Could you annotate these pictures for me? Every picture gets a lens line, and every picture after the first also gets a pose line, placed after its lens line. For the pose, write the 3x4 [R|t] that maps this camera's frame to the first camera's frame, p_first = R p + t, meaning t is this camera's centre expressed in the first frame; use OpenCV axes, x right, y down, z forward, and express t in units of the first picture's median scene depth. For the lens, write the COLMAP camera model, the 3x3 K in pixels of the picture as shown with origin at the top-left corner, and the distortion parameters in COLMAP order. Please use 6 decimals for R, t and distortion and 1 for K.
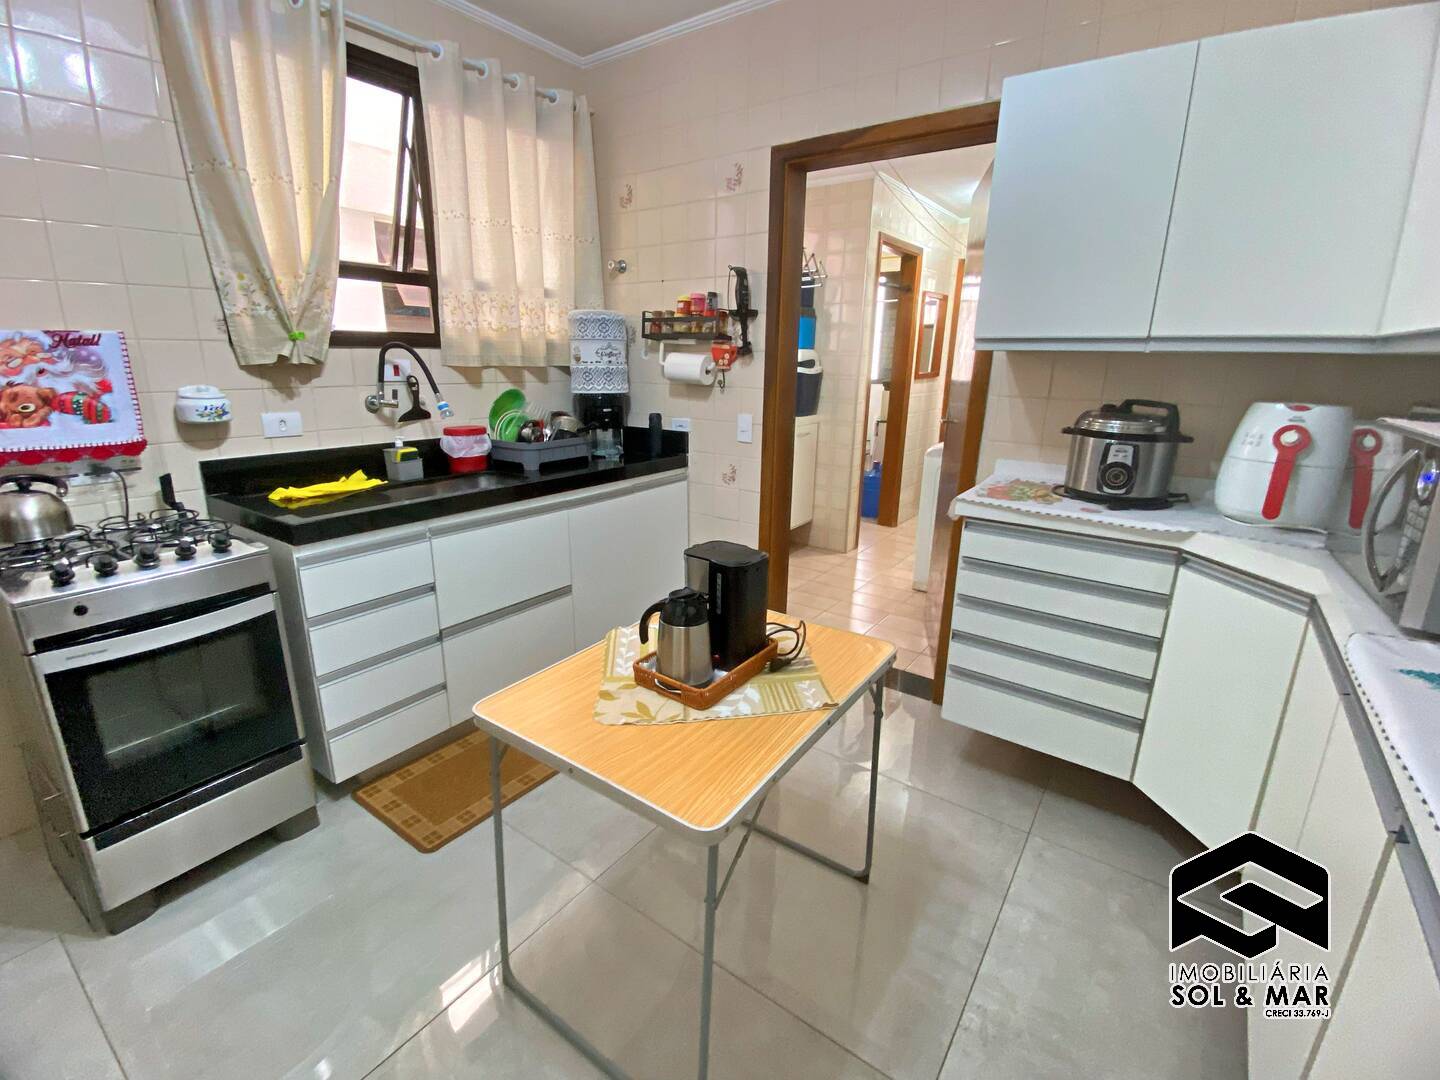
lens RADIAL K [[639.0, 0, 715.4], [0, 639.0, 537.1], [0, 0, 1]] dist [0.026049, -0.024230]
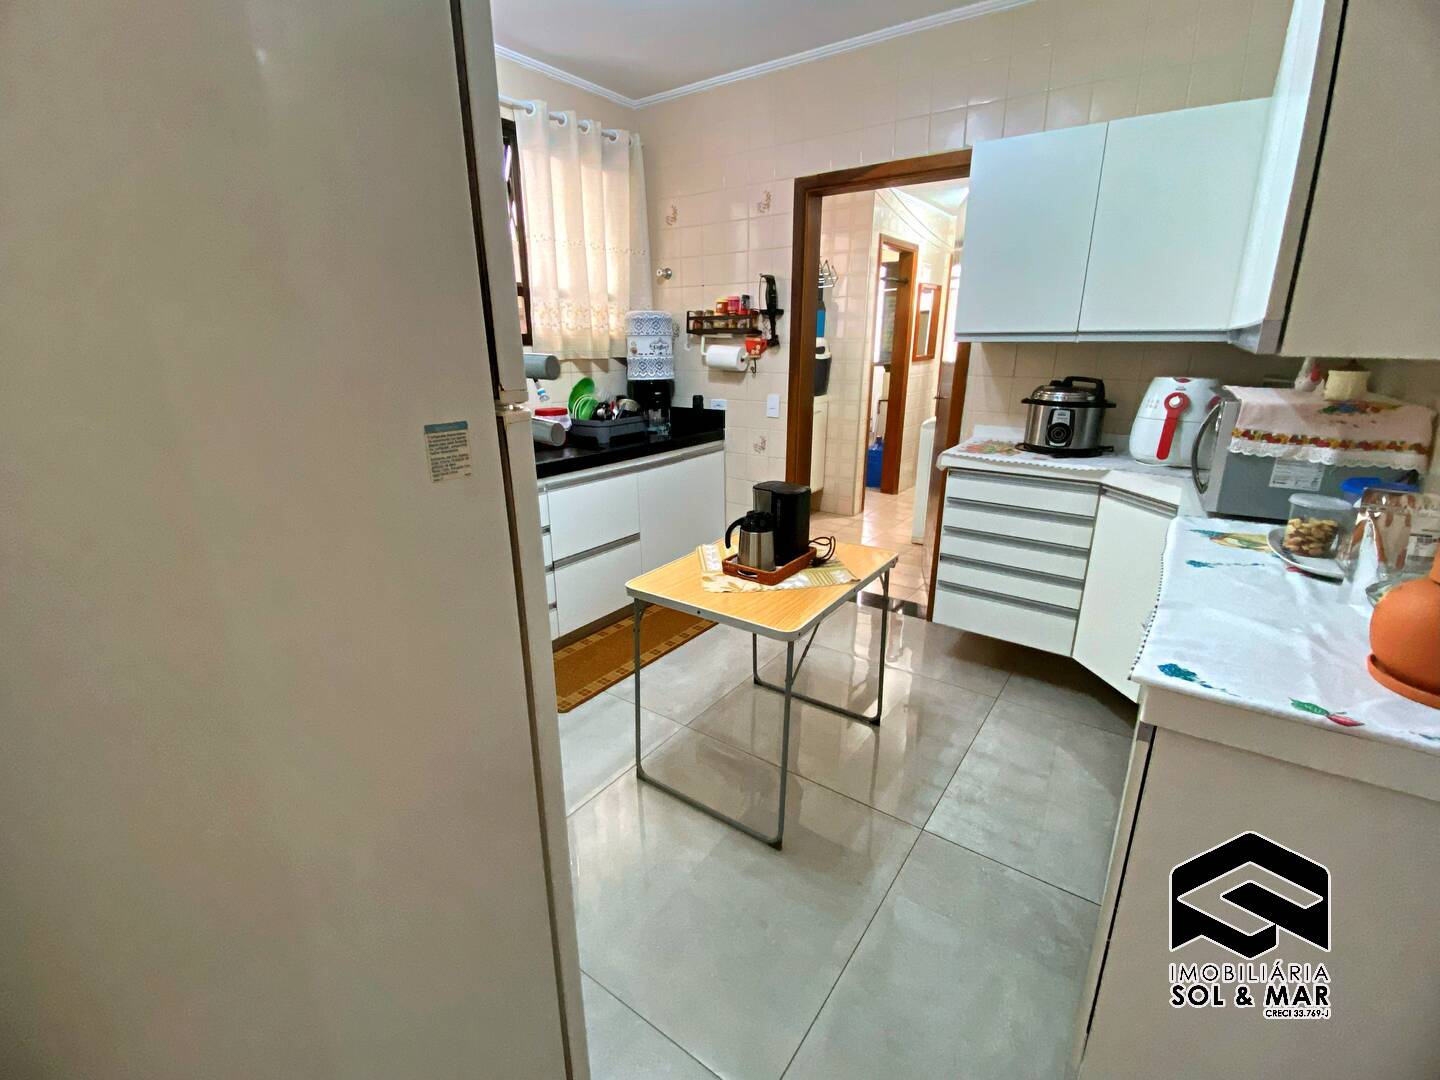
lens RADIAL K [[639.0, 0, 709.9], [0, 639.0, 540.4], [0, 0, 1]] dist [0.026049, -0.024230]
pose [[0.999828, -0.015927, -0.009495, -0.076024], [0.016191, 0.999467, 0.028353, 0.057414], [0.009039, -0.028502, 0.999553, -0.265332]]
